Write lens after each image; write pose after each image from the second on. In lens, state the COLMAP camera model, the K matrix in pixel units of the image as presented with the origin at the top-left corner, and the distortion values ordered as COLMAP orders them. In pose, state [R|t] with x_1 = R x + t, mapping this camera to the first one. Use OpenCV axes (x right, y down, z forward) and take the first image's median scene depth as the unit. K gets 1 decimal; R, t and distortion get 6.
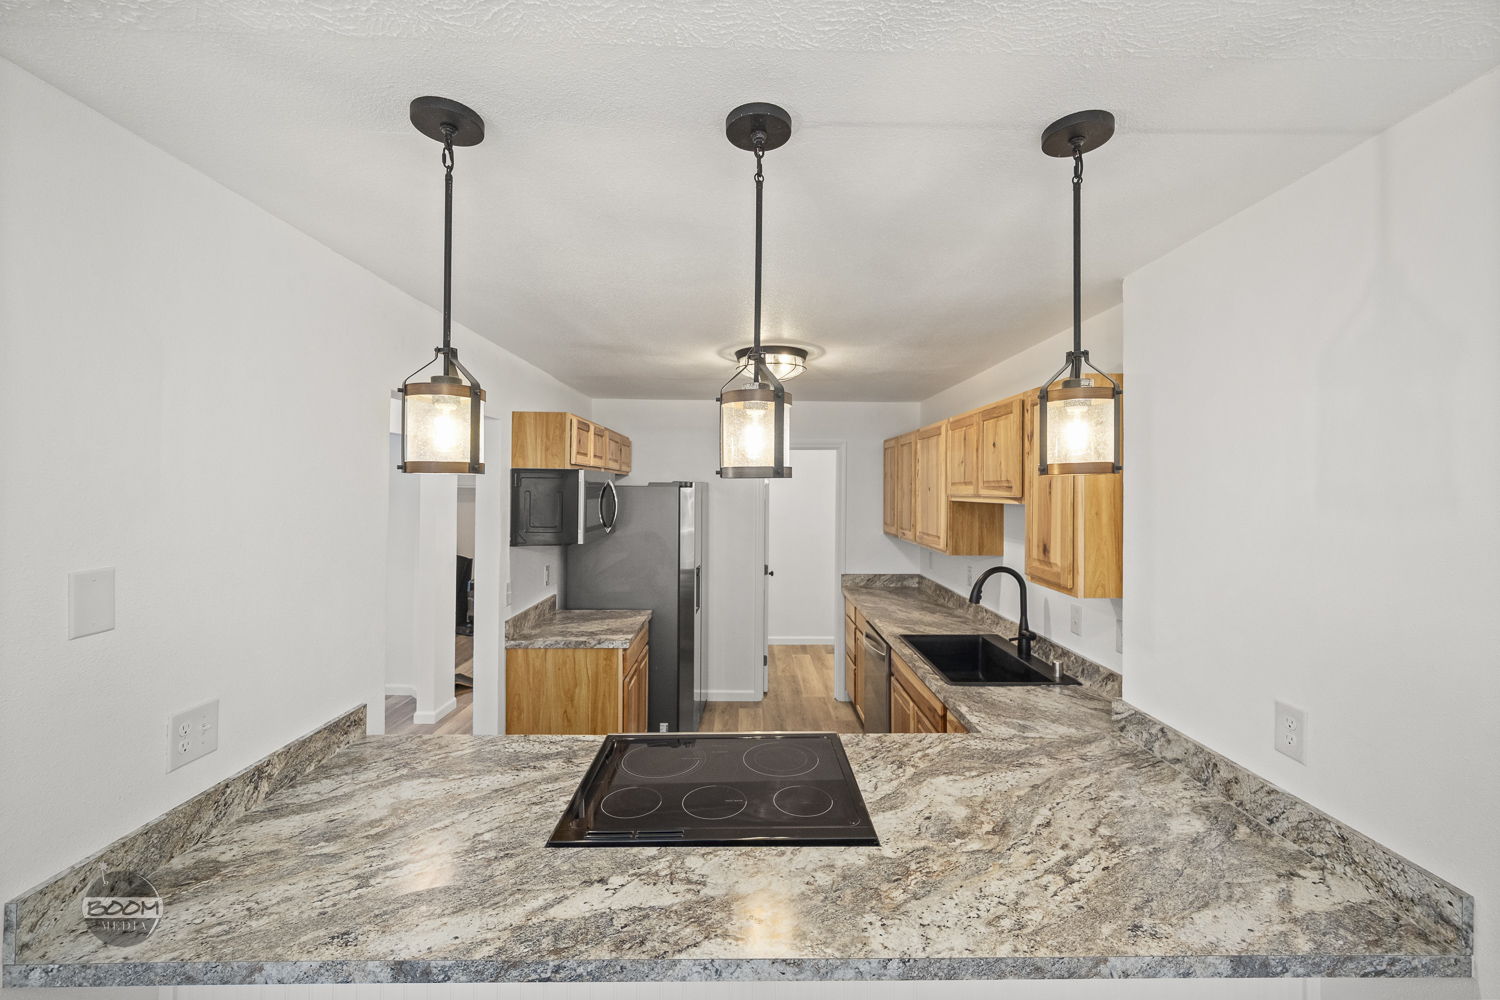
lens RADIAL K [[596.7, 0, 751.8], [0, 596.7, 491.8], [0, 0, 1]] dist [0.002840, -0.000281]
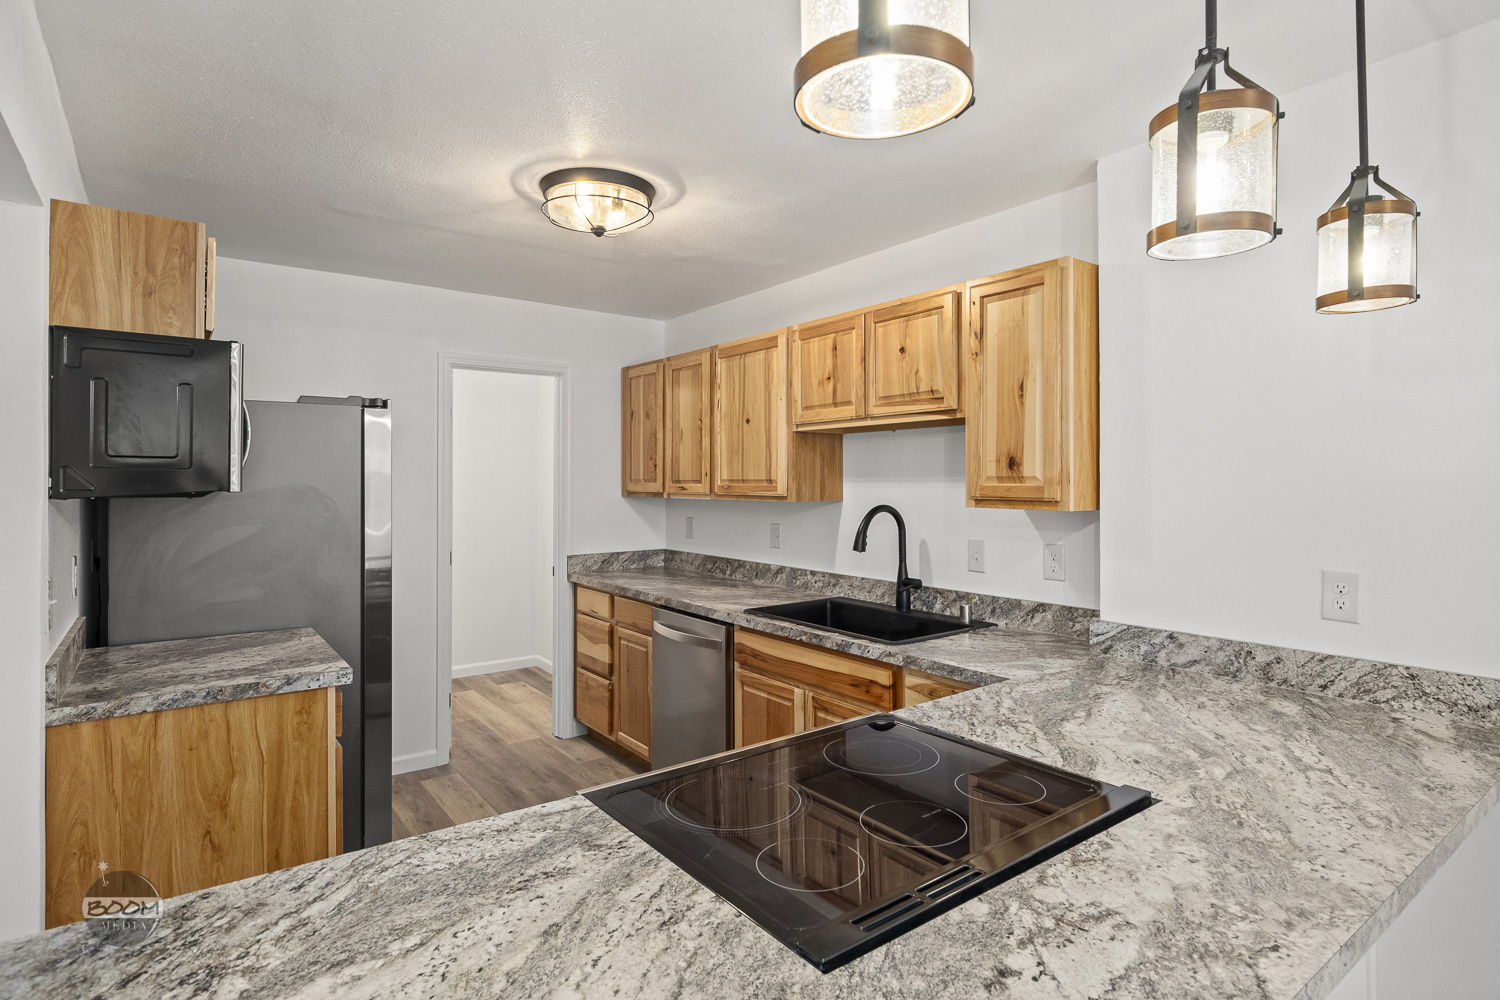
lens RADIAL K [[775.4, 0, 749.2], [0, 775.4, 488.0], [0, 0, 1]] dist [-0.004198, -0.003588]
pose [[0.809209, -0.011802, 0.587402, -0.583952], [0.008676, 0.999929, 0.008139, 0.150644], [-0.587457, -0.001490, 0.809254, 0.407315]]
